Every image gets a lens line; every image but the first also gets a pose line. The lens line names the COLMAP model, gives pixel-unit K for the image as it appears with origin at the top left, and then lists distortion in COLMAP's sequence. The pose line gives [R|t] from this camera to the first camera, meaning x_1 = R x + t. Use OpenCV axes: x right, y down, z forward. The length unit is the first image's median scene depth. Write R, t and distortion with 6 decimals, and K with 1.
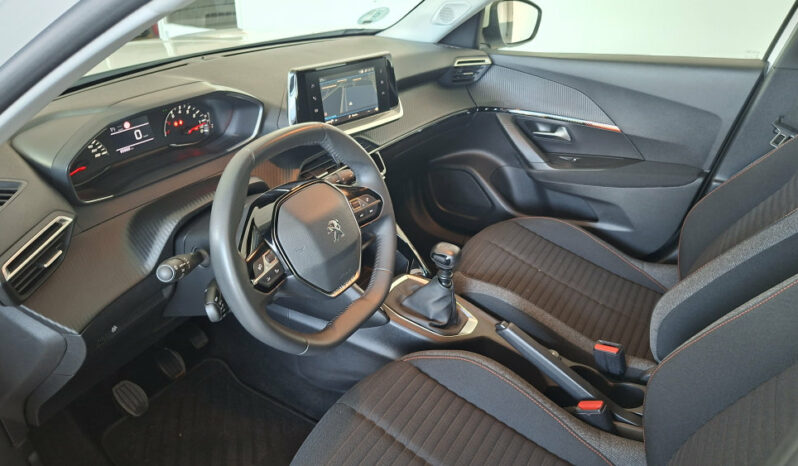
lens RADIAL K [[582.1, 0, 402.9], [0, 582.1, 230.9], [0, 0, 1]] dist [0.109270, -0.138092]
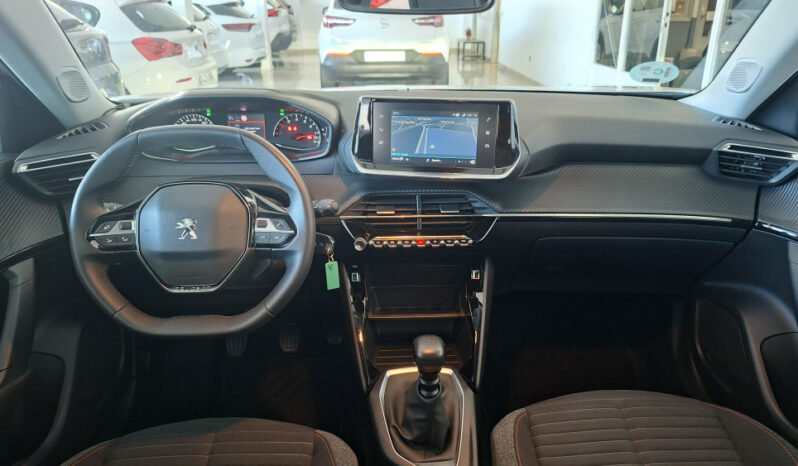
lens RADIAL K [[582.1, 0, 402.9], [0, 582.1, 230.9], [0, 0, 1]] dist [0.109270, -0.138092]
pose [[0.539523, 0.292048, -0.789698, 0.642701], [-0.381312, 0.920971, 0.080083, -0.160136], [0.750677, 0.257915, 0.608246, 0.482942]]
